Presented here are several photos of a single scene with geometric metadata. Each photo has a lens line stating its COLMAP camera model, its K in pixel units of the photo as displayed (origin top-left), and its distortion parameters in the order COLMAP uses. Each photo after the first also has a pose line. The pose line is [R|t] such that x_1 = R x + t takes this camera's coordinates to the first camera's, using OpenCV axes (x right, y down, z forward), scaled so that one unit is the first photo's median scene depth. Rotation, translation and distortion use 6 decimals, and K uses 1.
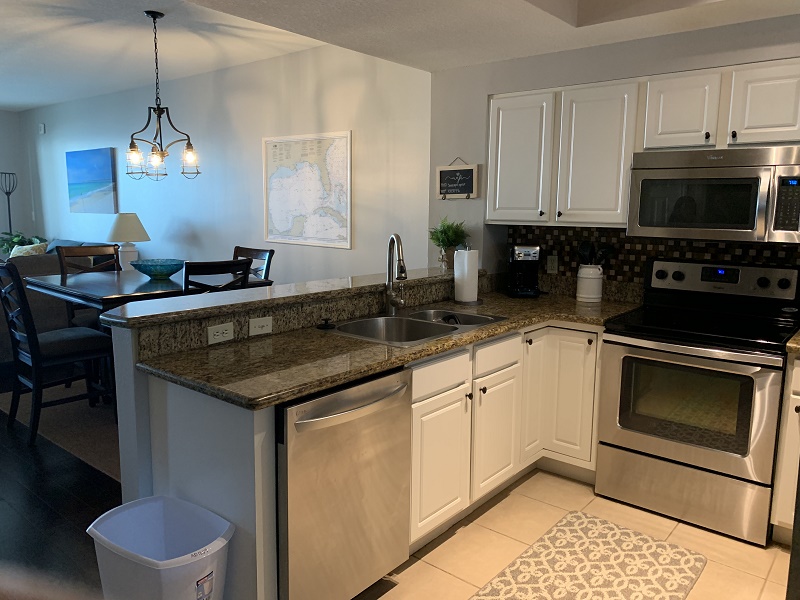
lens RADIAL K [[613.4, 0, 400.8], [0, 613.4, 301.5], [0, 0, 1]] dist [0.078097, 0.001421]
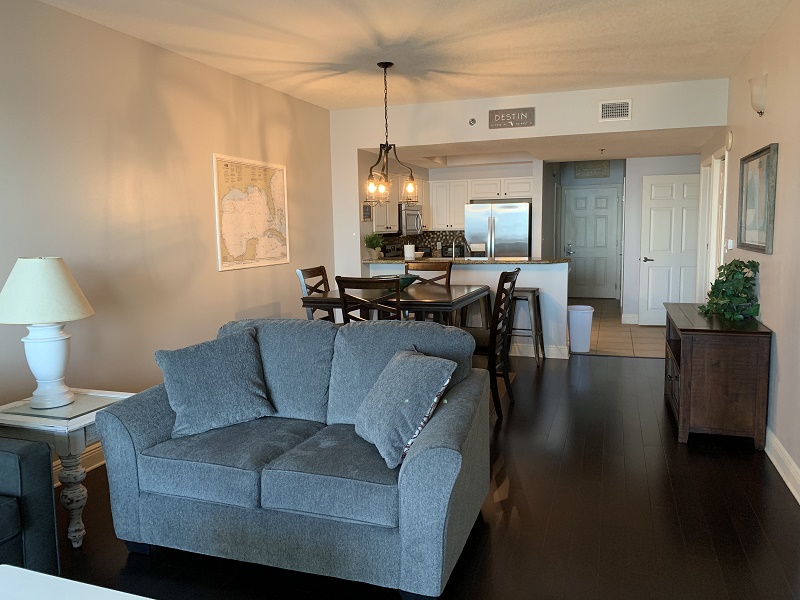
lens RADIAL K [[613.4, 0, 400.6], [0, 613.4, 296.8], [0, 0, 1]] dist [0.078097, 0.001421]
pose [[-0.346772, -0.113628, 0.931041, -1.238862], [0.164153, 0.969962, 0.179518, -0.194541], [-0.923473, 0.215086, -0.317703, 1.154882]]
